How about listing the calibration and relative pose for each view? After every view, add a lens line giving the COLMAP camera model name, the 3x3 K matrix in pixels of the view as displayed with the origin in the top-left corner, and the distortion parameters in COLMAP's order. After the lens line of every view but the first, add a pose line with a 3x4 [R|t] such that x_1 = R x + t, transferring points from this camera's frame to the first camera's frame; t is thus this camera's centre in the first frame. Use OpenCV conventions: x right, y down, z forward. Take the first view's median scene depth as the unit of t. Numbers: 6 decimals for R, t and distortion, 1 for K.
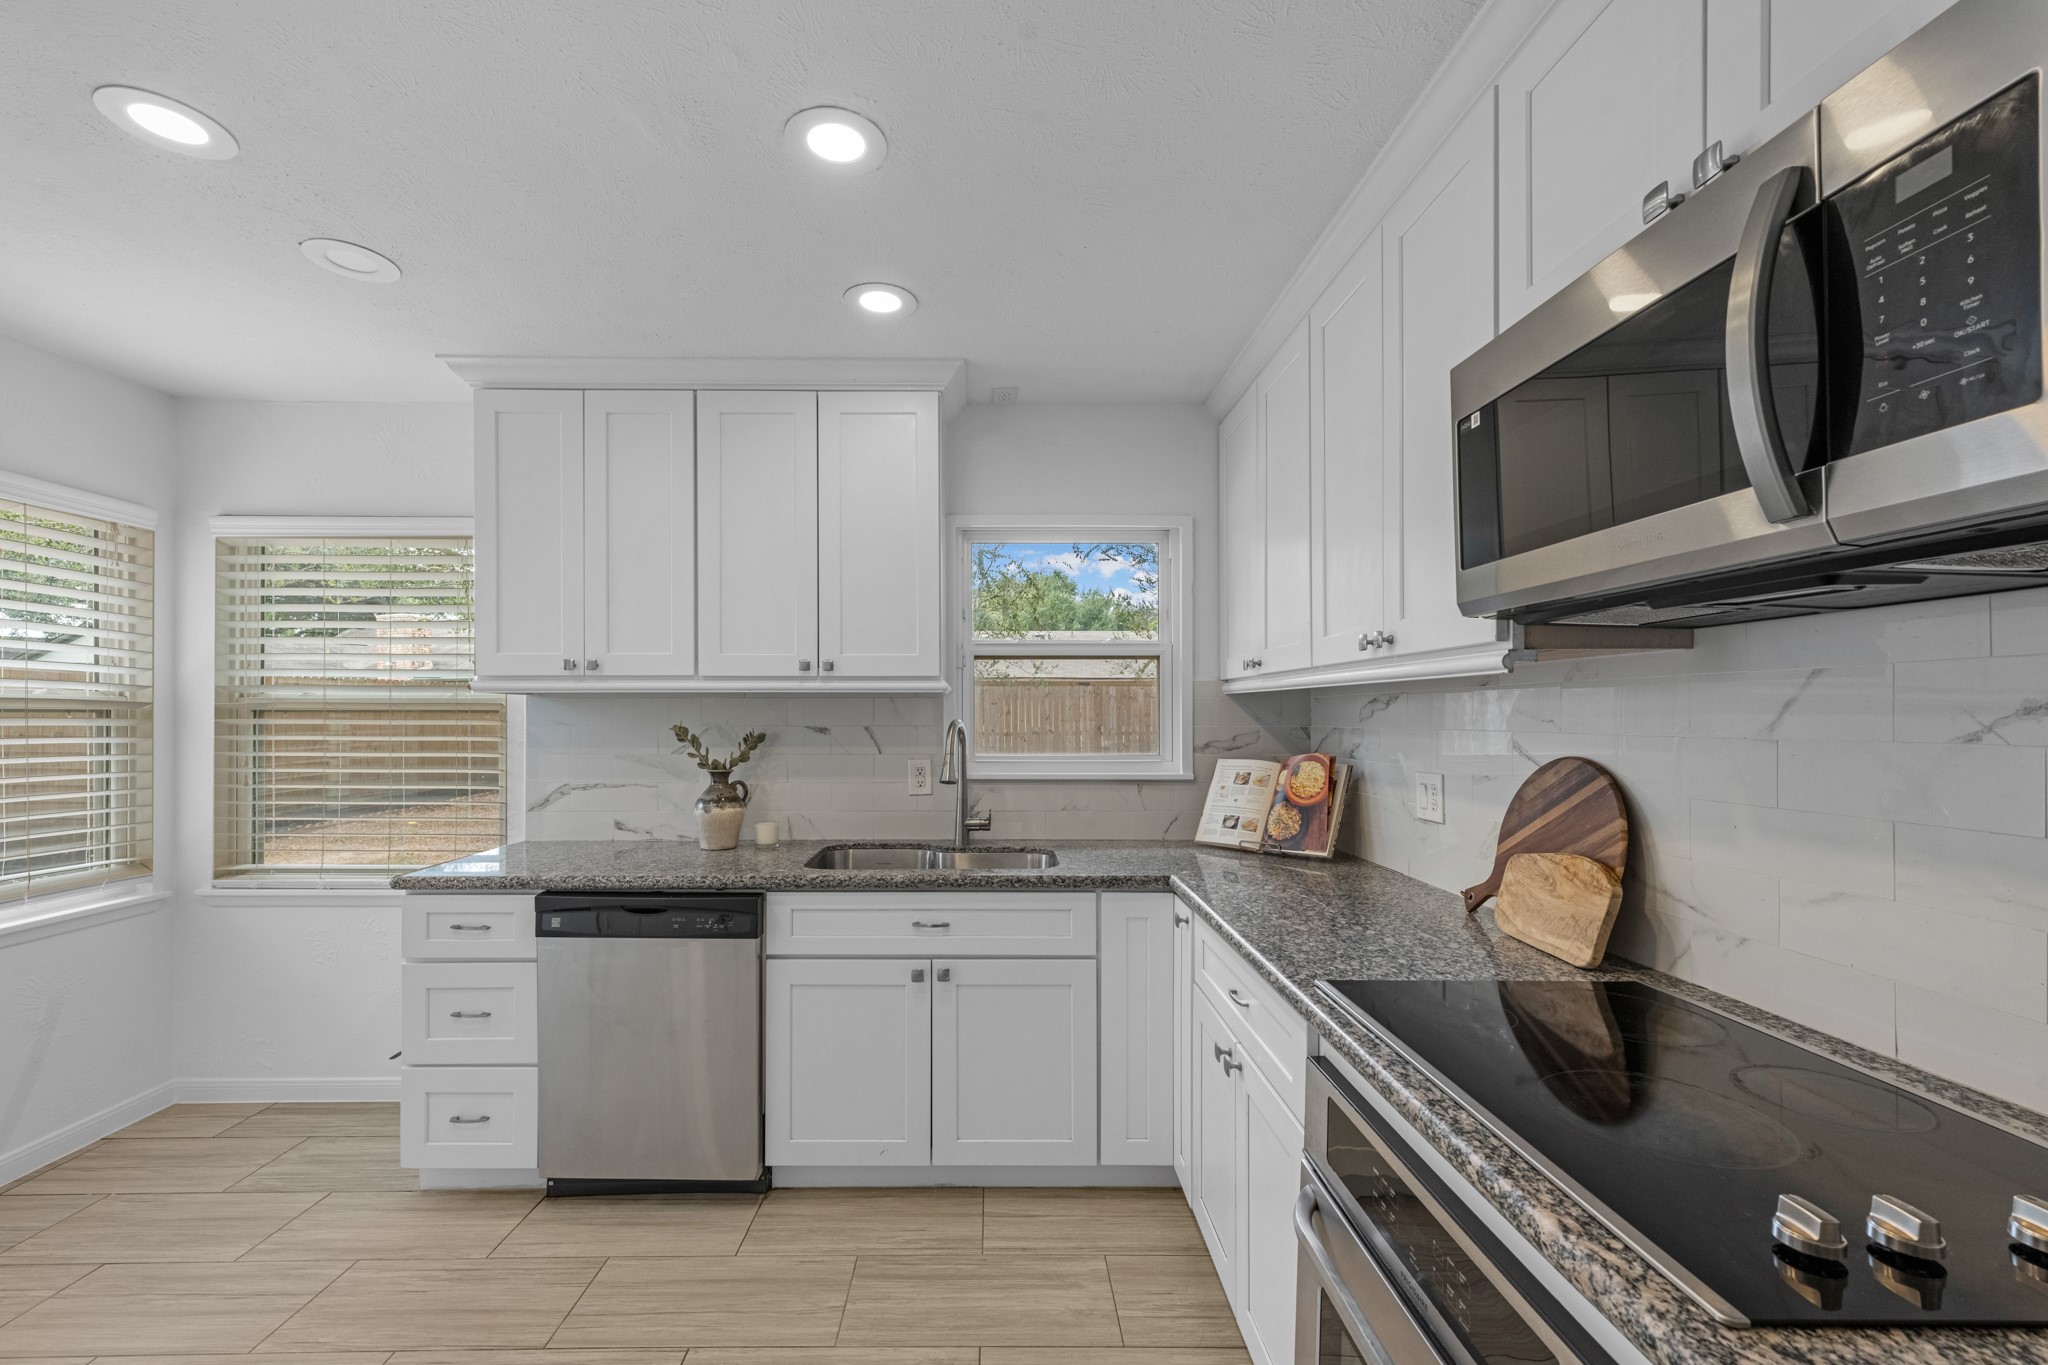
lens RADIAL K [[859.9, 0, 1017.4], [0, 859.9, 705.9], [0, 0, 1]] dist [0.000930, 0.000019]
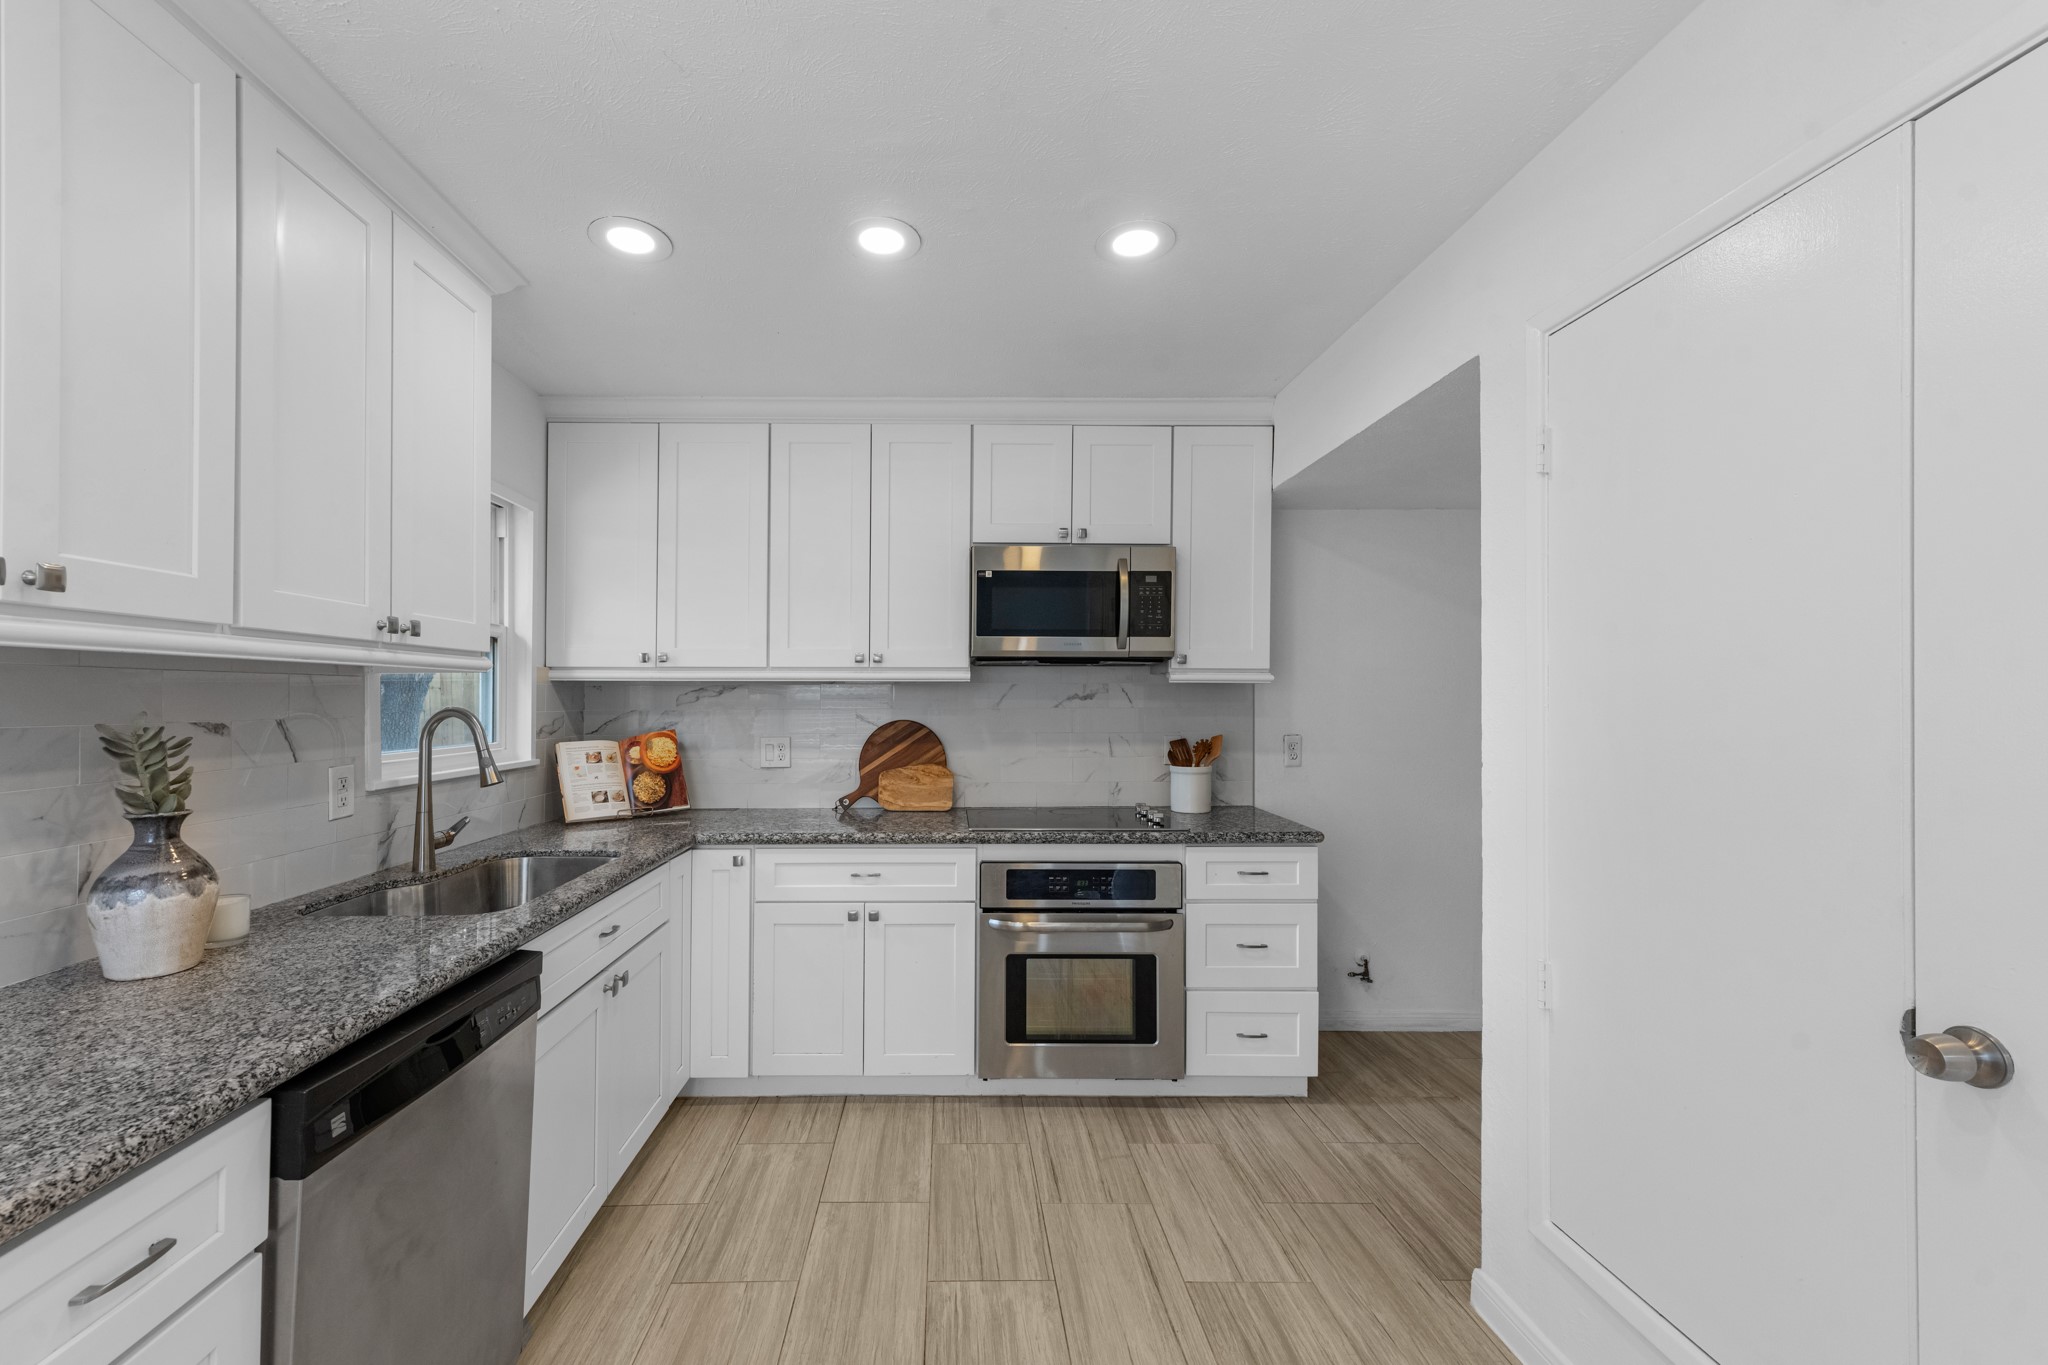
lens RADIAL K [[815.0, 0, 1037.5], [0, 815.0, 693.1], [0, 0, 1]] dist [0.008890, 0.000051]
pose [[-0.084120, 0.007531, 0.996427, -0.903574], [-0.009025, 0.999925, -0.008320, 0.005173], [-0.996415, -0.009692, -0.084046, 0.562320]]
